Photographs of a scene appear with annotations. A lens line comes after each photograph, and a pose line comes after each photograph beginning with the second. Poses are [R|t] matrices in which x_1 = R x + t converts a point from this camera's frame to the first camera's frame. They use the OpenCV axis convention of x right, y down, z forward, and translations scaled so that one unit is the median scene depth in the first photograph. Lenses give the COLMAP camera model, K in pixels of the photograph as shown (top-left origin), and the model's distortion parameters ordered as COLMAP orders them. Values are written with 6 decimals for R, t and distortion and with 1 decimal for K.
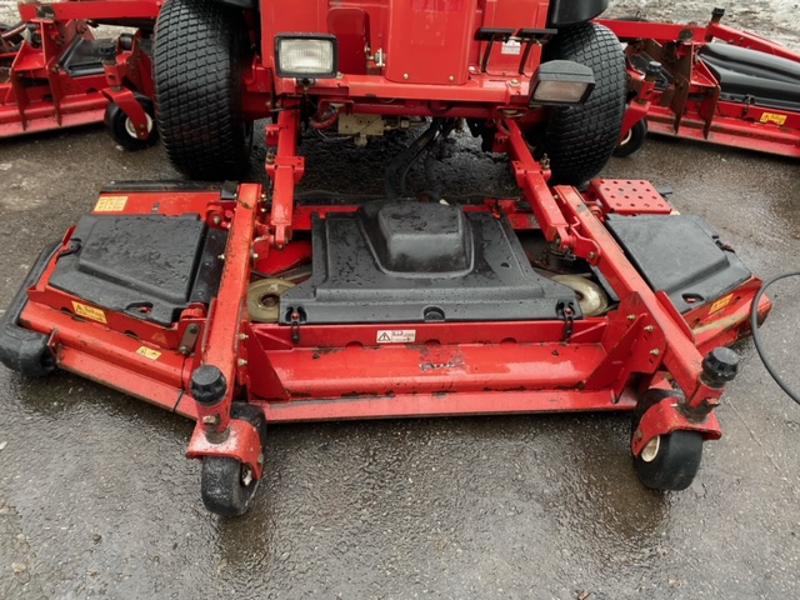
lens RADIAL K [[619.6, 0, 398.8], [0, 619.6, 294.7], [0, 0, 1]] dist [0.029233, -0.016959]
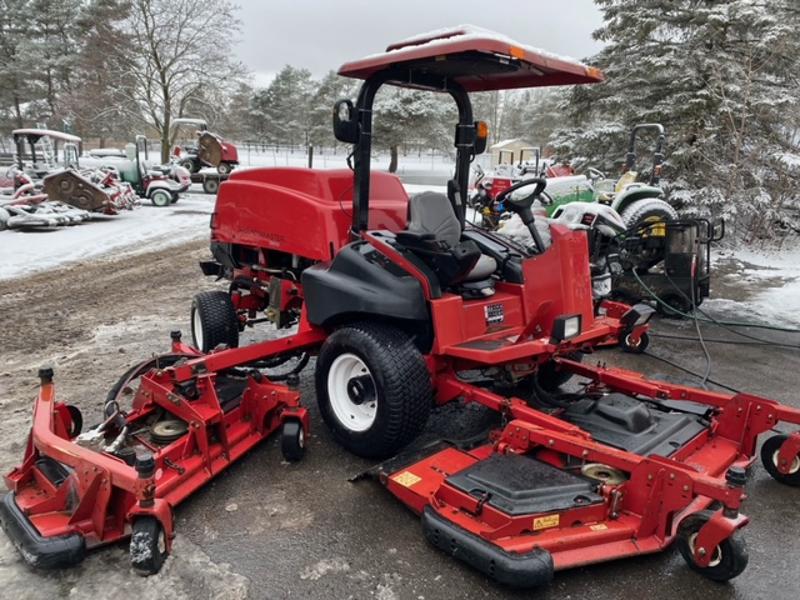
lens RADIAL K [[619.6, 0, 398.8], [0, 619.6, 294.7], [0, 0, 1]] dist [0.029233, -0.016959]
pose [[0.778629, -0.166096, 0.605103, -1.368784], [0.411062, 0.863614, -0.291887, -0.126727], [-0.474094, 0.476006, 0.740711, -0.107317]]
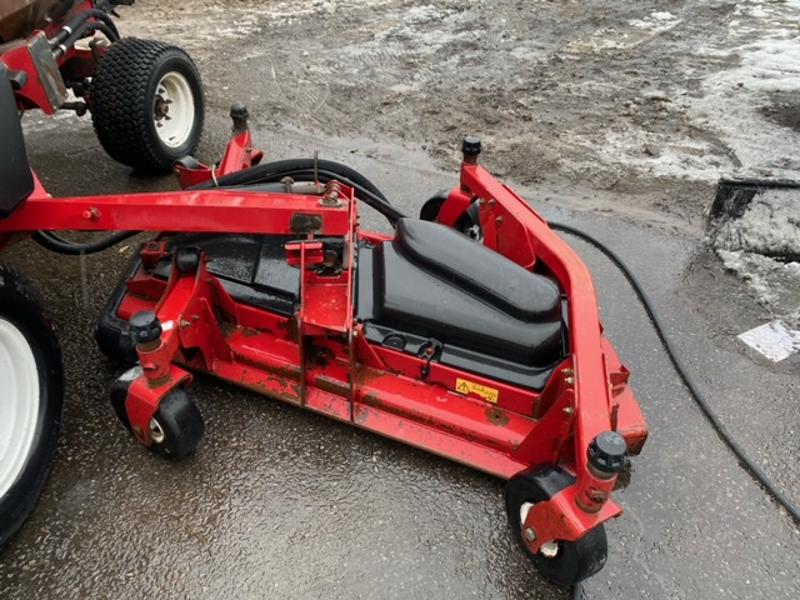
lens RADIAL K [[619.6, 0, 398.8], [0, 619.6, 294.7], [0, 0, 1]] dist [0.029233, -0.016959]
pose [[0.995778, 0.030069, -0.086728, 0.963844], [-0.033372, 0.998762, -0.036892, -0.563925], [0.085511, 0.039631, 0.995549, 0.830399]]
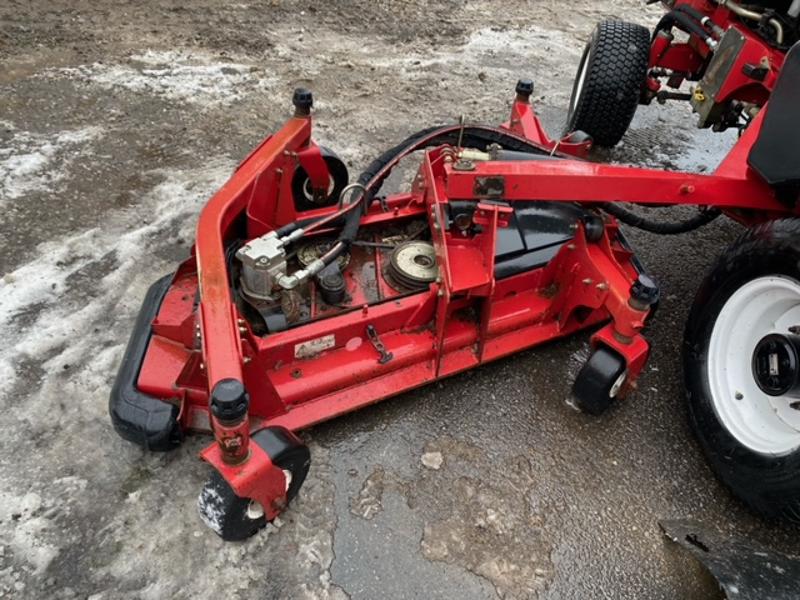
lens RADIAL K [[604.6, 0, 403.4], [0, 604.6, 289.2], [0, 0, 1]] dist [0.027119, -0.003455]
pose [[0.997317, 0.073109, -0.003660, -0.926188], [-0.073035, 0.997178, 0.017370, -0.517377], [0.004919, -0.017056, 0.999842, 0.598305]]
